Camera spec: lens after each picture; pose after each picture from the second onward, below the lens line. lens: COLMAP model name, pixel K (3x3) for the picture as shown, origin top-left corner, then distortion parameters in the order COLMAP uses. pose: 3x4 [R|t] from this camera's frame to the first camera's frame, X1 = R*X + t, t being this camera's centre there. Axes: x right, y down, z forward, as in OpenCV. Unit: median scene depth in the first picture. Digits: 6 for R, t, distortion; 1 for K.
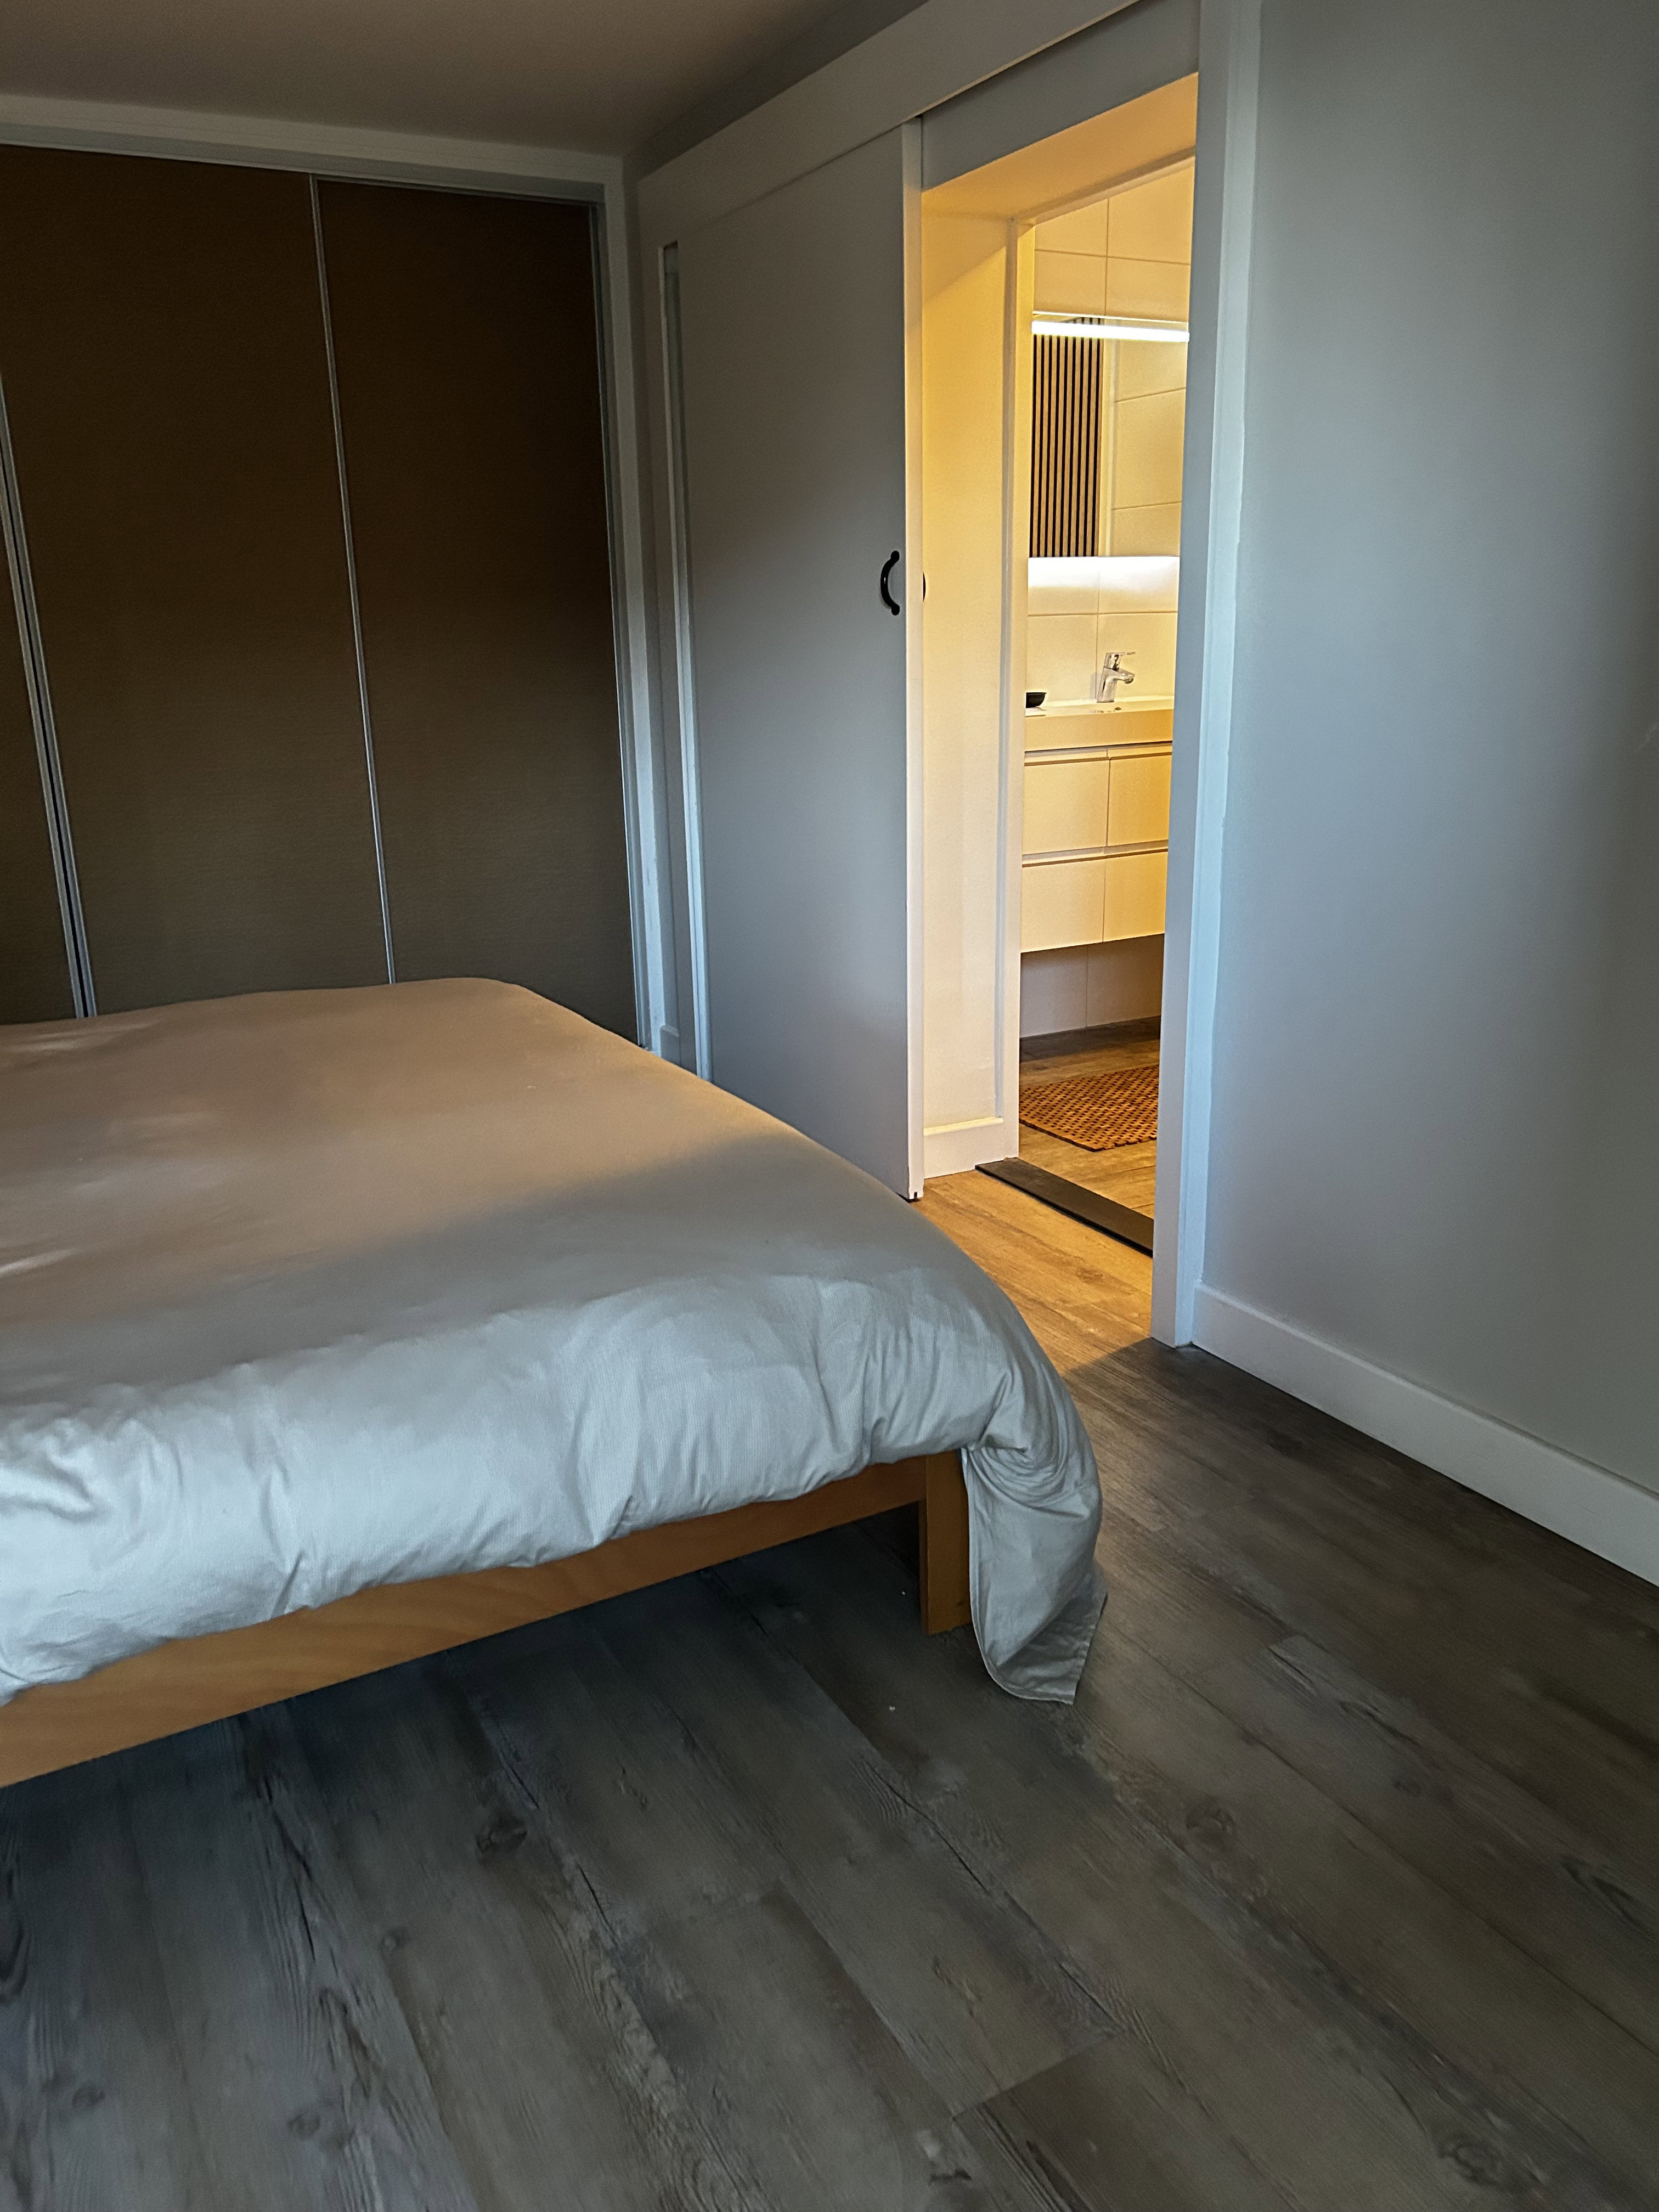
lens RADIAL K [[1682.9, 0, 829.5], [0, 1682.9, 1106.0], [0, 0, 1]] dist [0.034156, -0.039840]
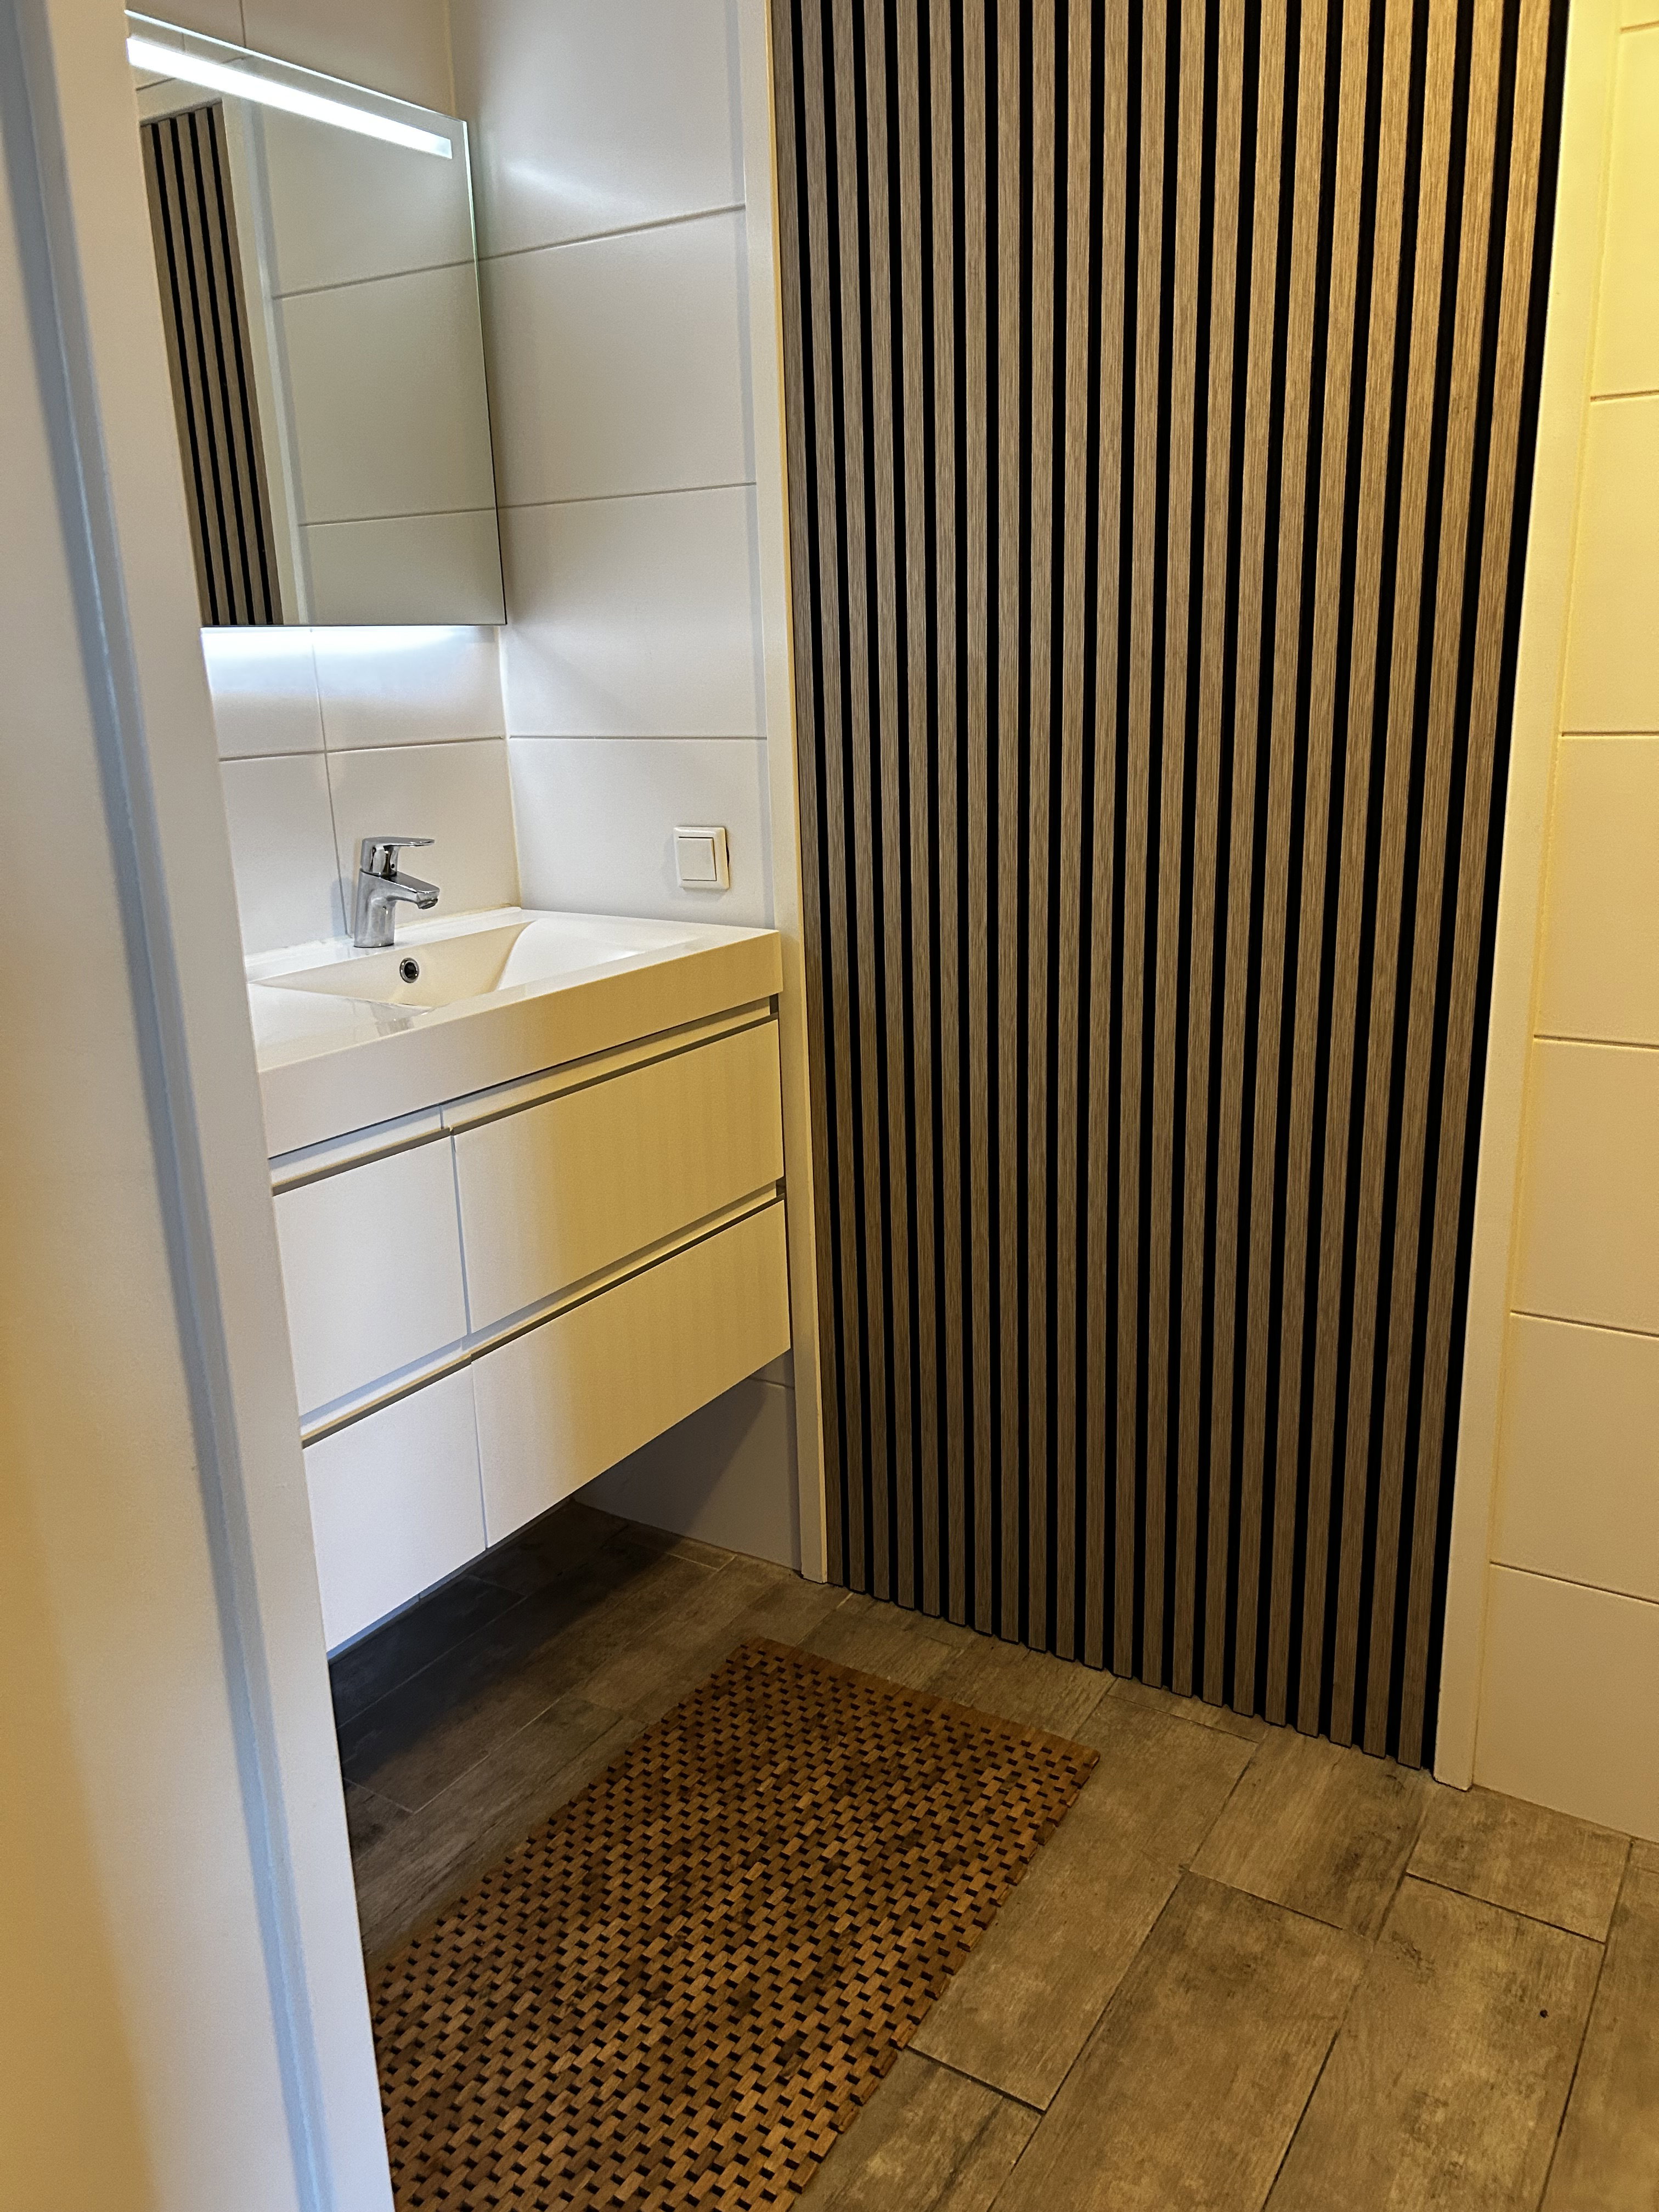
lens RADIAL K [[1682.9, 0, 829.5], [0, 1682.9, 1106.0], [0, 0, 1]] dist [0.034156, -0.039840]
pose [[0.874288, -0.138698, 0.465170, 0.055589], [0.154979, 0.987912, 0.003279, -0.182395], [-0.460002, 0.069225, 0.885215, 0.557961]]
